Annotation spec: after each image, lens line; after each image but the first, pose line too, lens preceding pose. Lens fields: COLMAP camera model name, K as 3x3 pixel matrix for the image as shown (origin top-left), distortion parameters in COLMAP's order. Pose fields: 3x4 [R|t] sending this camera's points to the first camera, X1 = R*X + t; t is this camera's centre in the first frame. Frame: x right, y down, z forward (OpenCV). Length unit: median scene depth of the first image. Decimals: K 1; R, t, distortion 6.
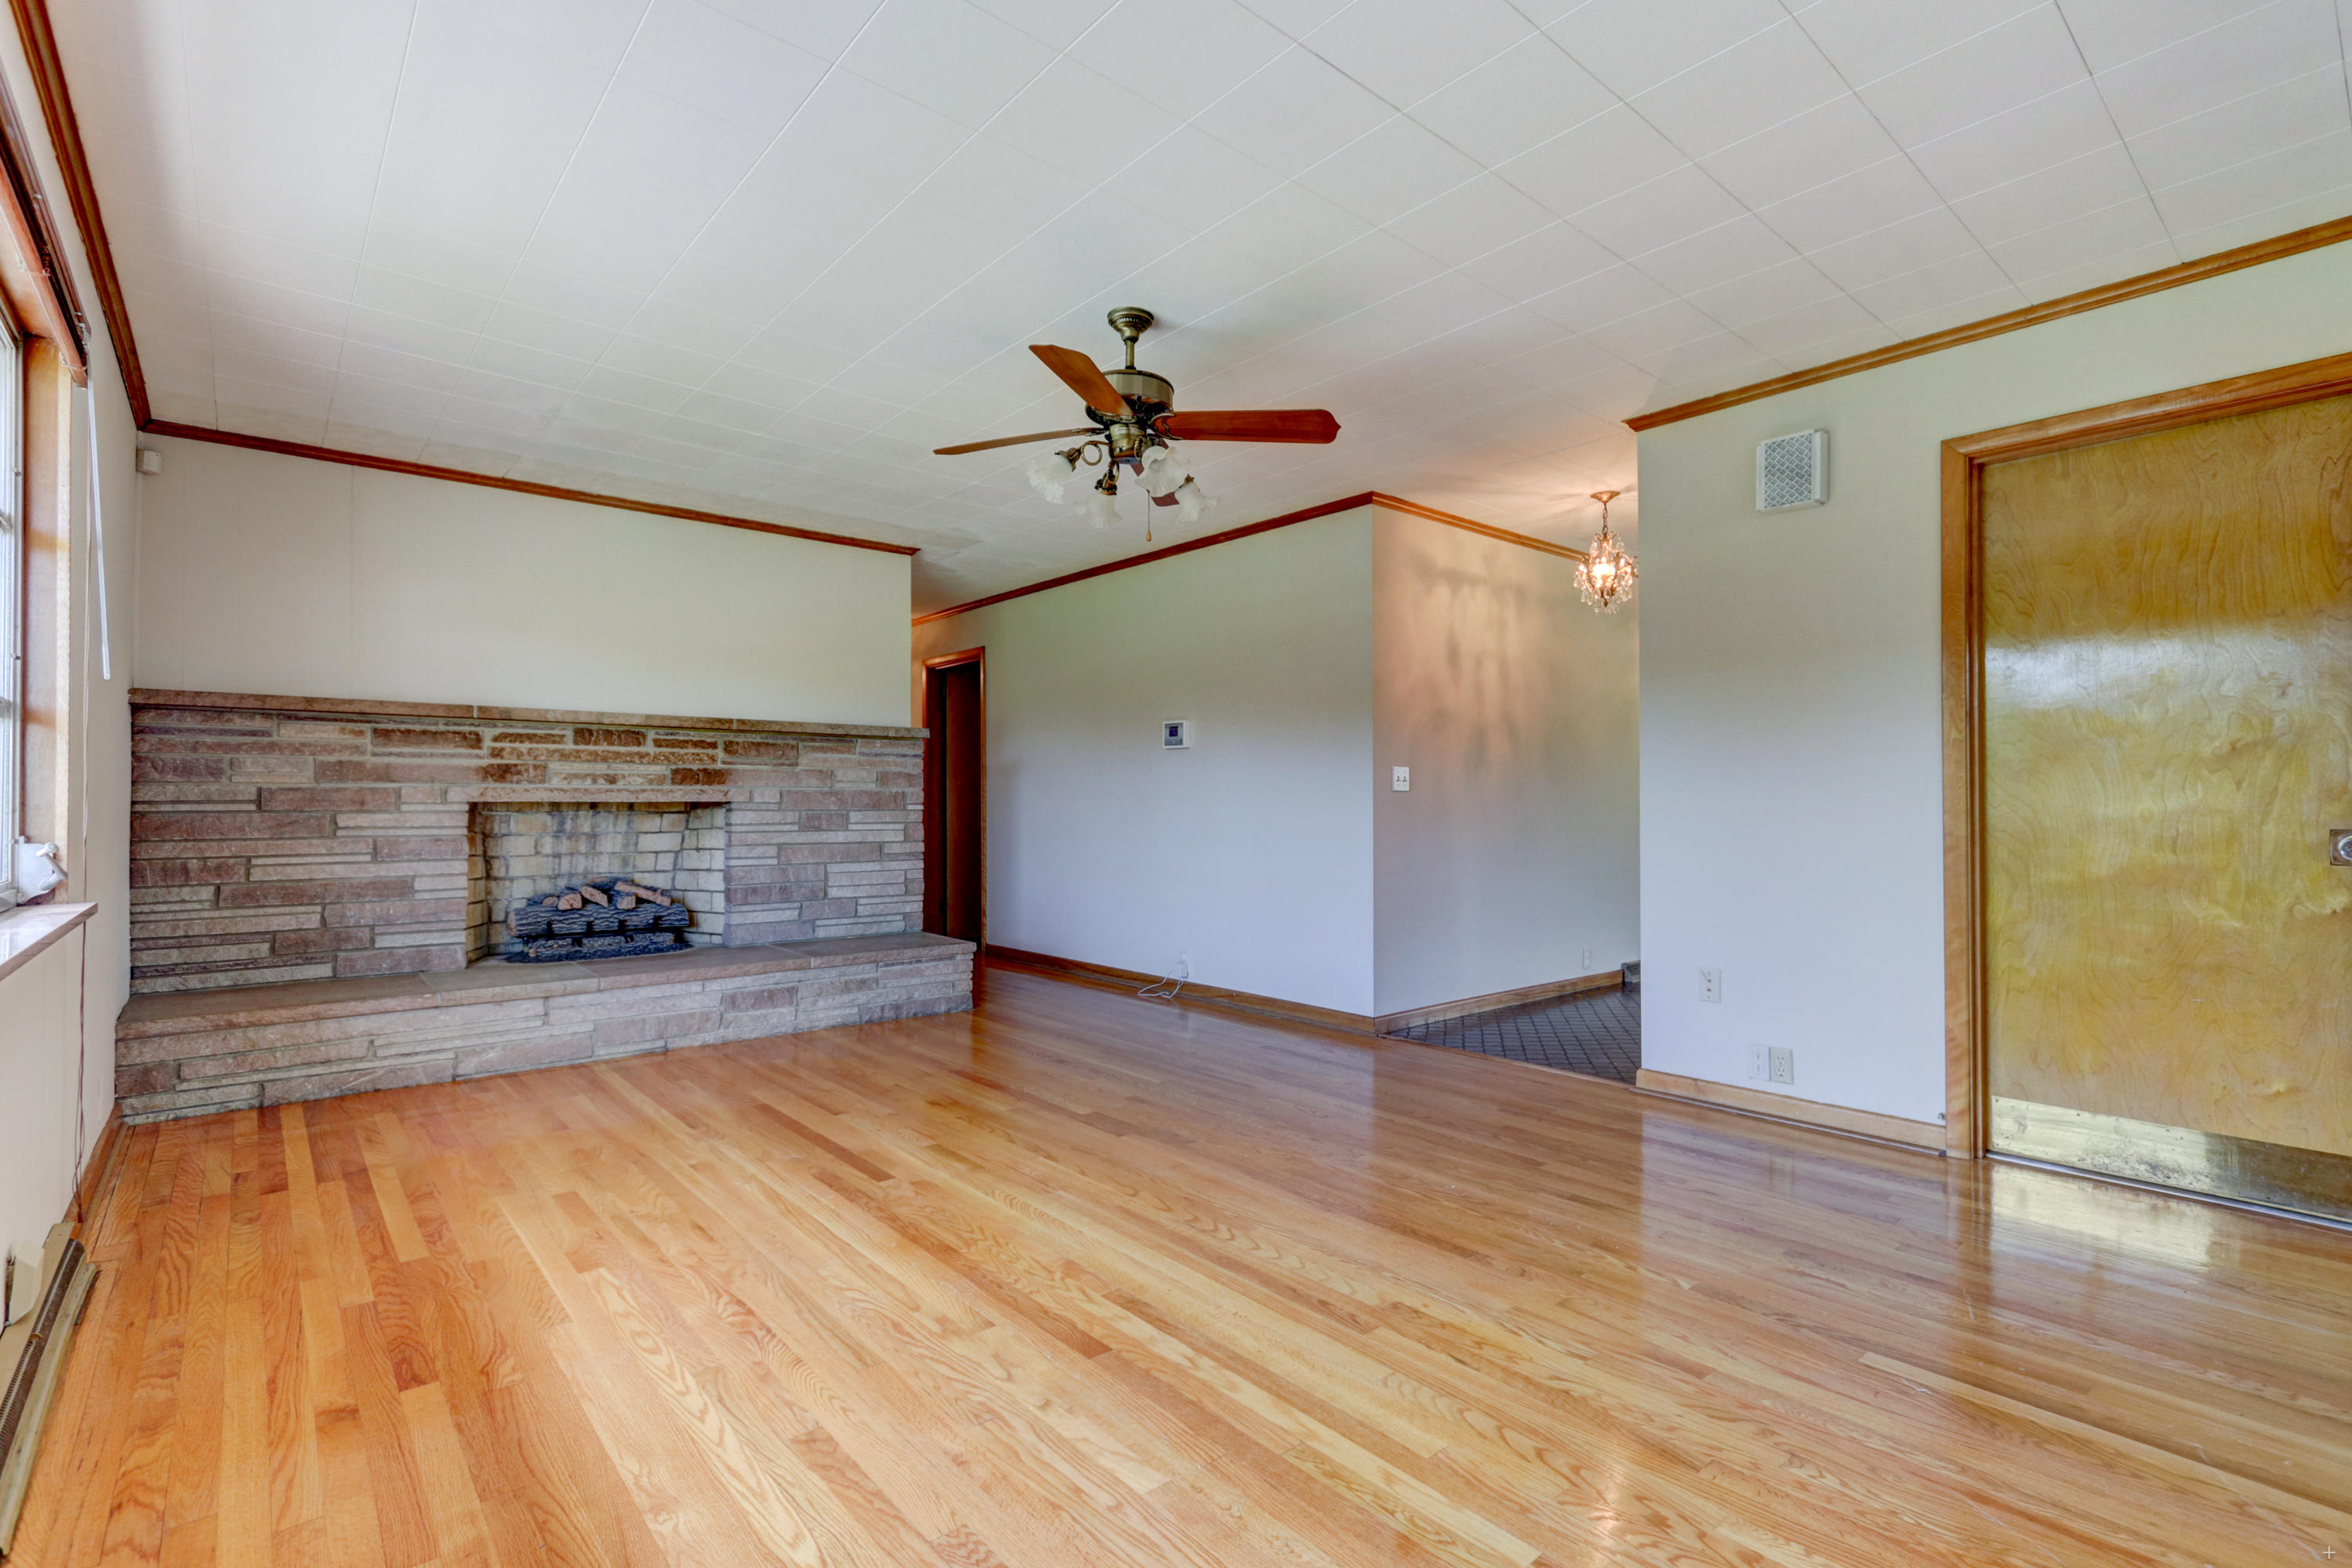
lens RADIAL K [[1092.2, 0, 1177.4], [0, 1092.2, 787.6], [0, 0, 1]] dist [-0.000298, 0.001092]
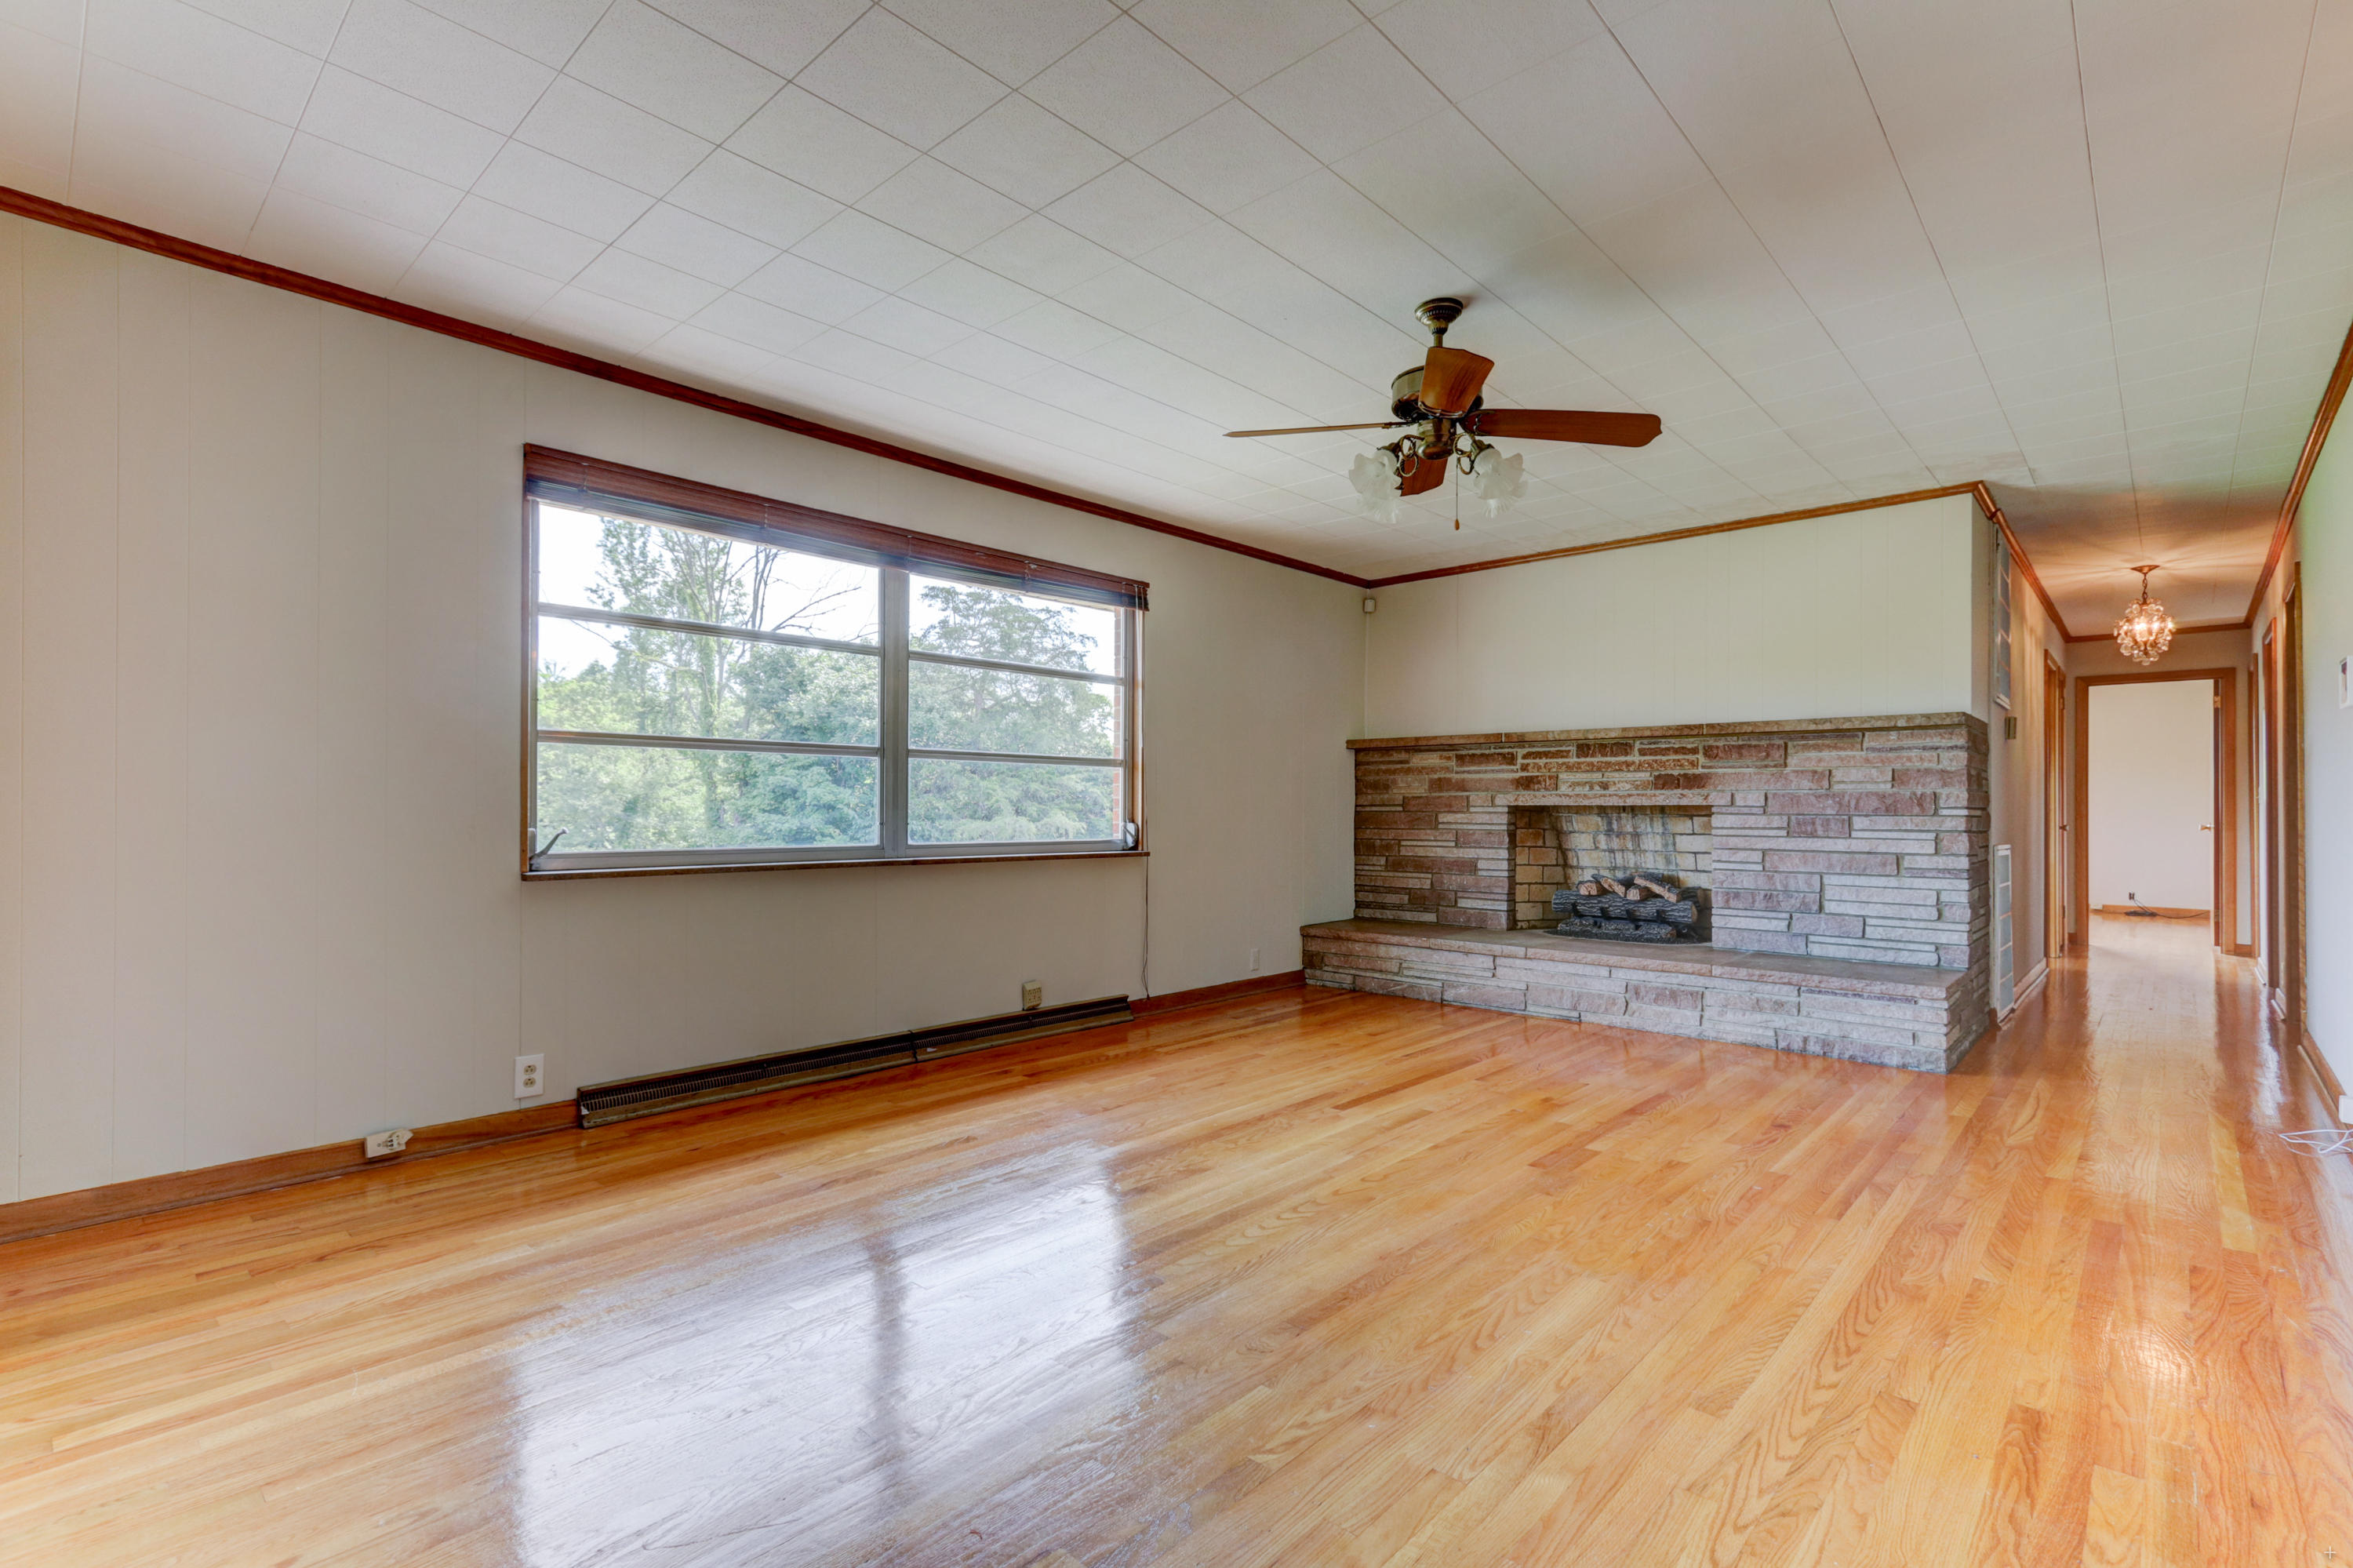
lens RADIAL K [[1092.7, 0, 1178.5], [0, 1092.7, 794.0], [0, 0, 1]] dist [-0.000298, 0.001092]
pose [[0.106218, -0.010968, -0.994282, 0.594500], [0.012432, 0.999876, -0.009702, 0.006628], [0.994265, -0.011331, 0.106341, 0.432060]]
